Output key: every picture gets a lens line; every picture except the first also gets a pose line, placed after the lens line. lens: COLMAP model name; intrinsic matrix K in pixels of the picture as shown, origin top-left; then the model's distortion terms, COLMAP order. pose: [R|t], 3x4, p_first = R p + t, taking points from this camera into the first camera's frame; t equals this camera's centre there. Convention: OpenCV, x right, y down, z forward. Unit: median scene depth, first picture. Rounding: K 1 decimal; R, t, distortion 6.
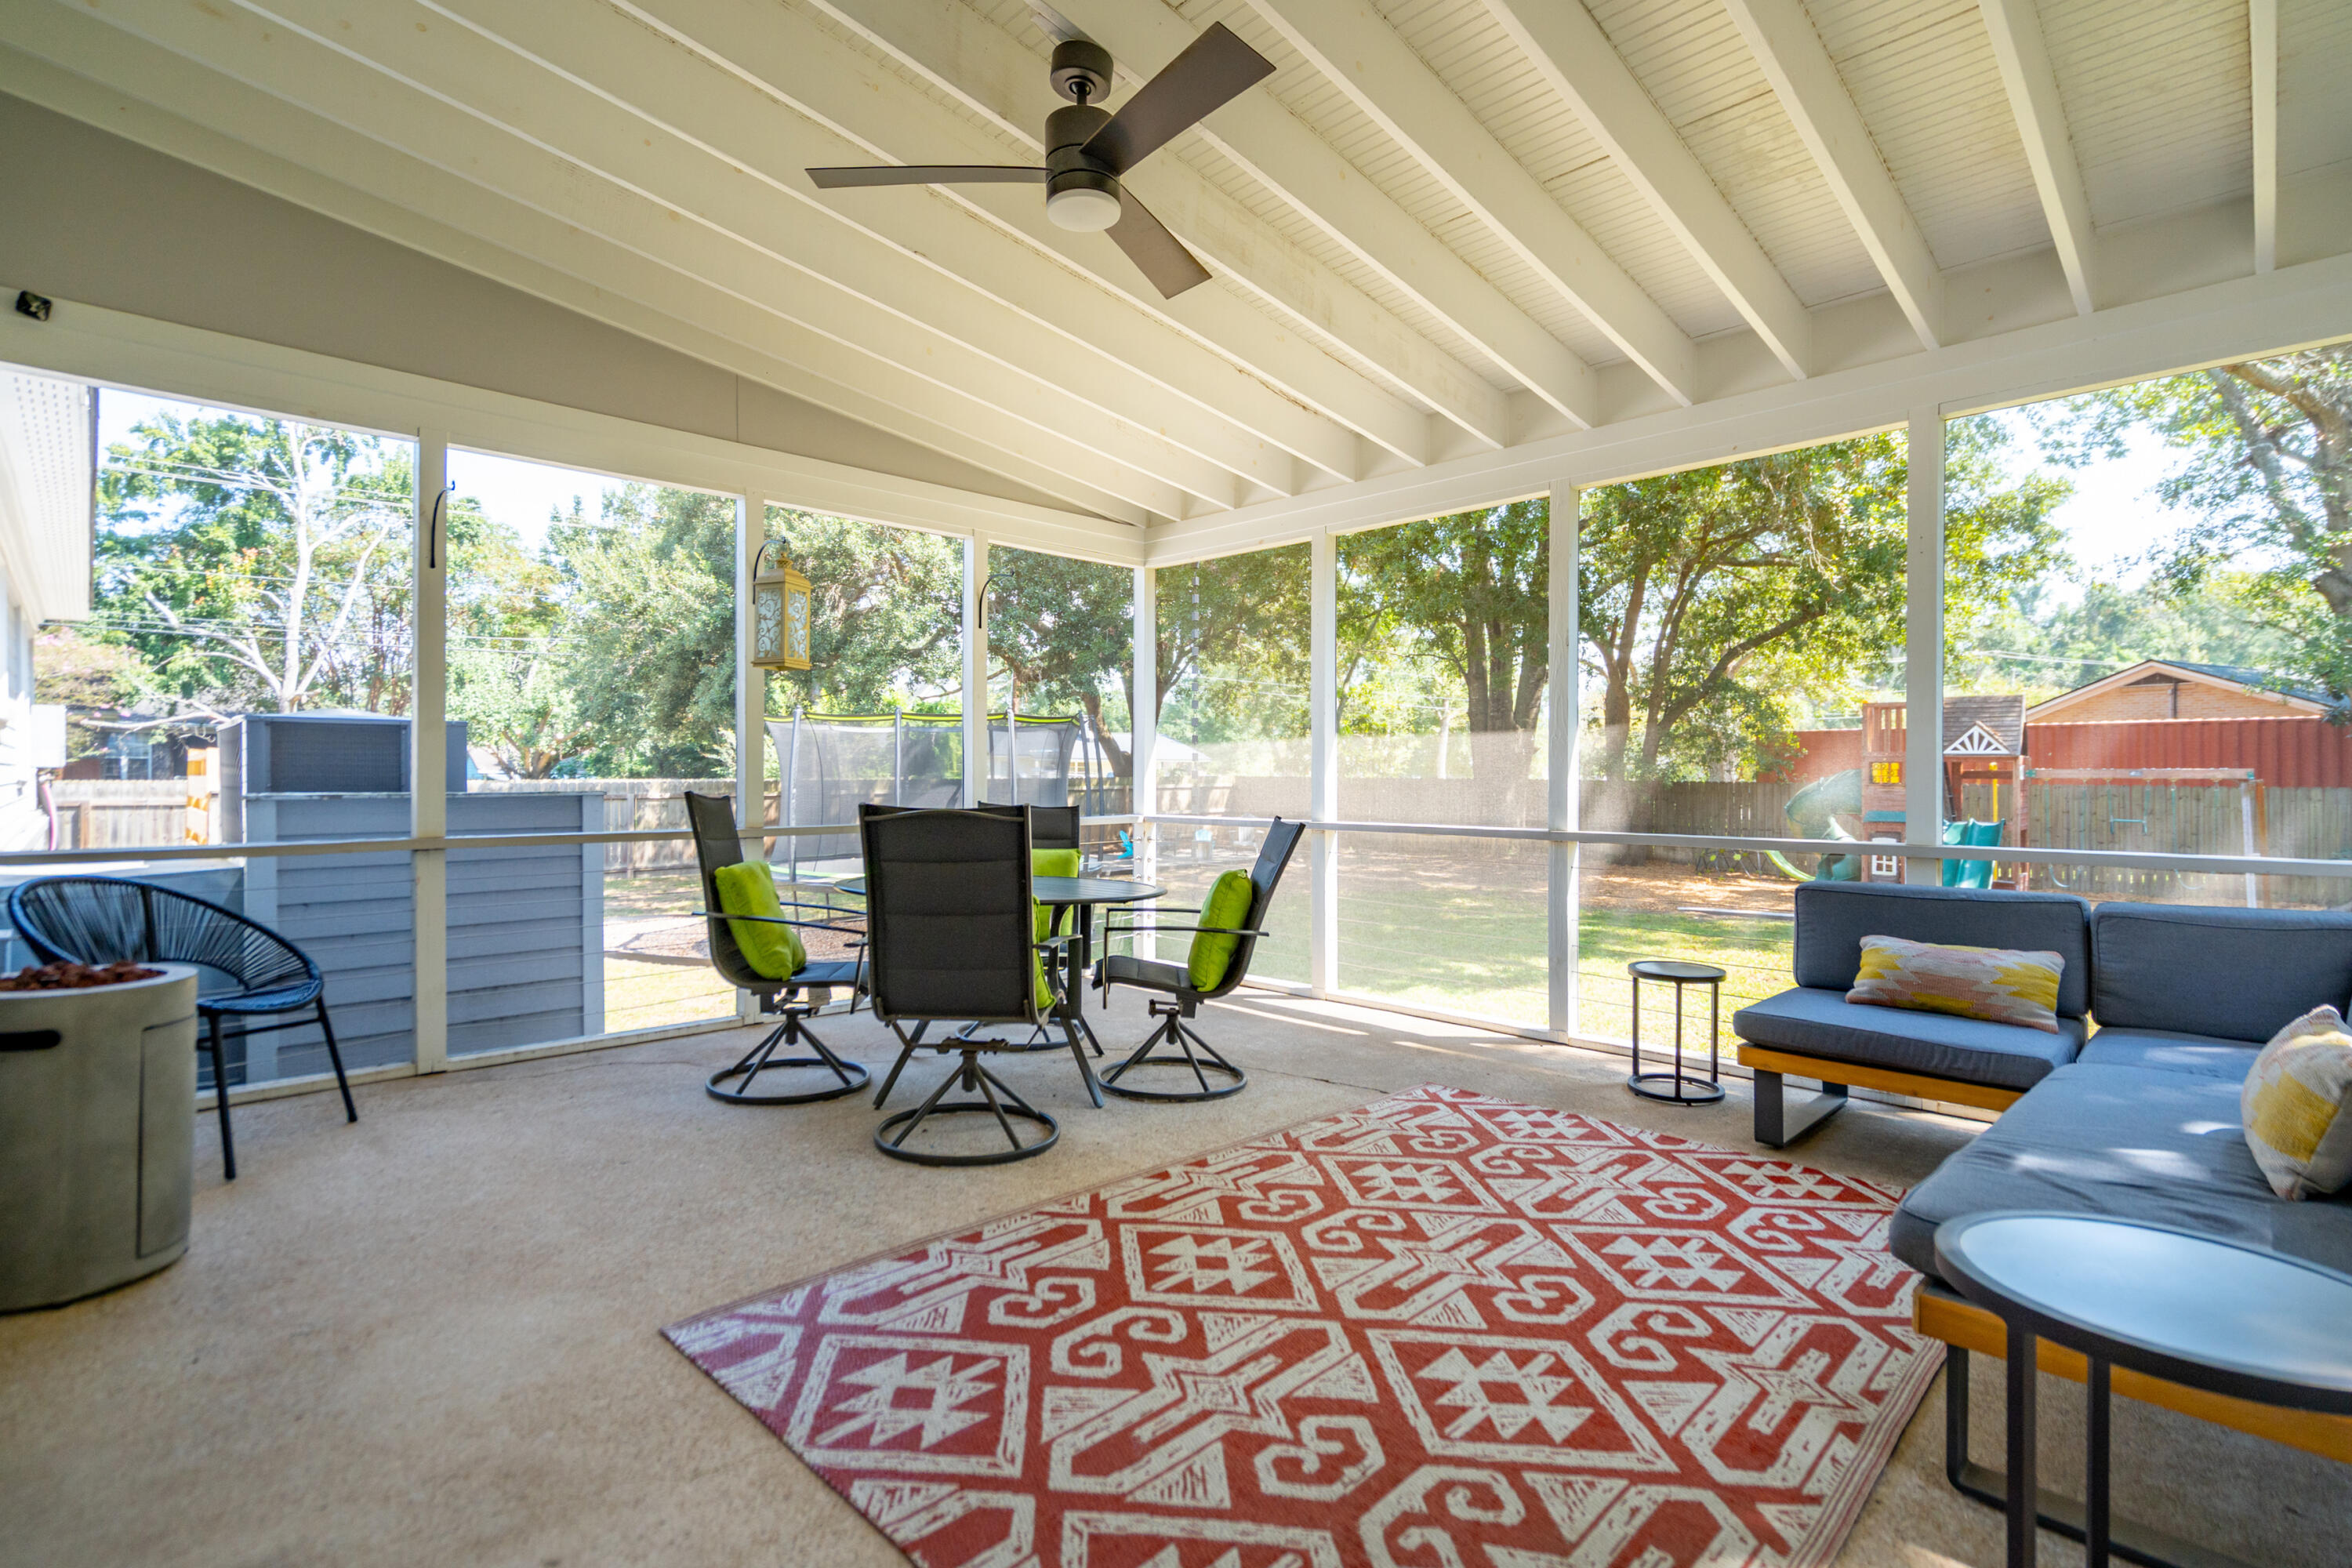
lens RADIAL K [[1077.5, 0, 1171.8], [0, 1077.5, 767.3], [0, 0, 1]] dist [0.001049, 0.000268]
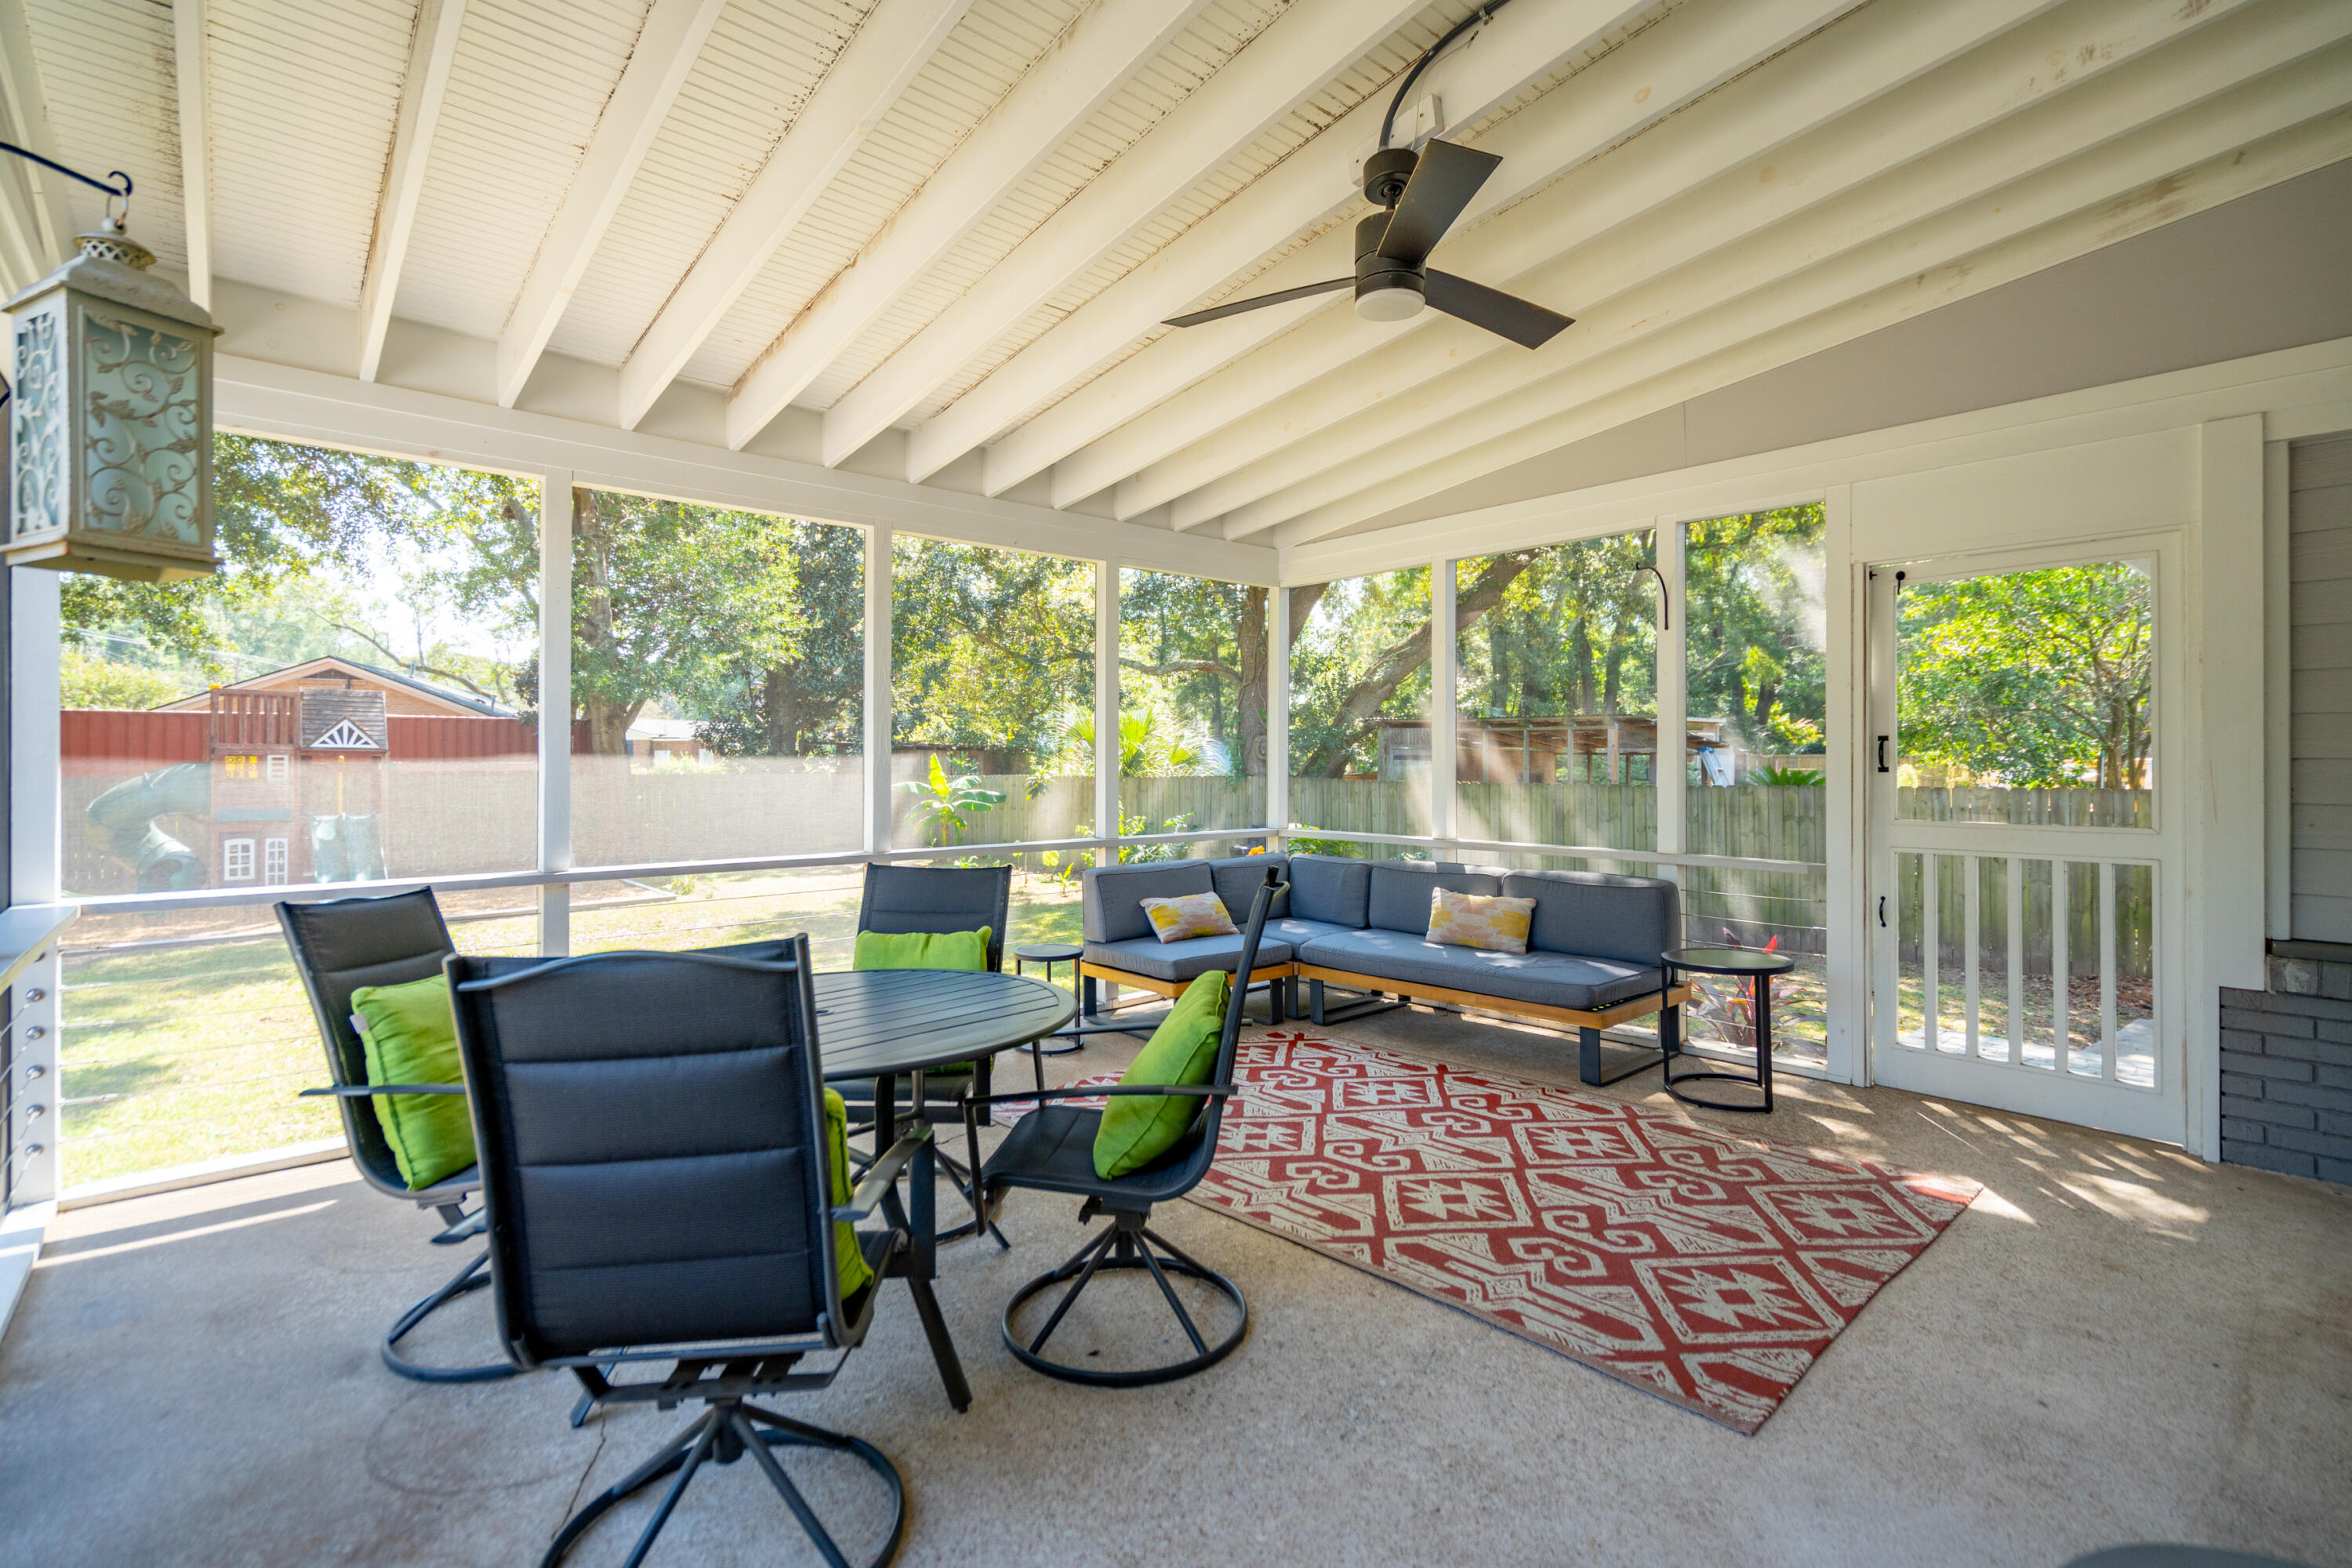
lens RADIAL K [[1077.5, 0, 1171.8], [0, 1077.5, 767.3], [0, 0, 1]] dist [0.001049, 0.000268]
pose [[0.063508, -0.007058, 0.997956, -1.323197], [-0.008497, 0.999935, 0.007613, -0.061641], [-0.997945, -0.008963, 0.063443, 1.326950]]
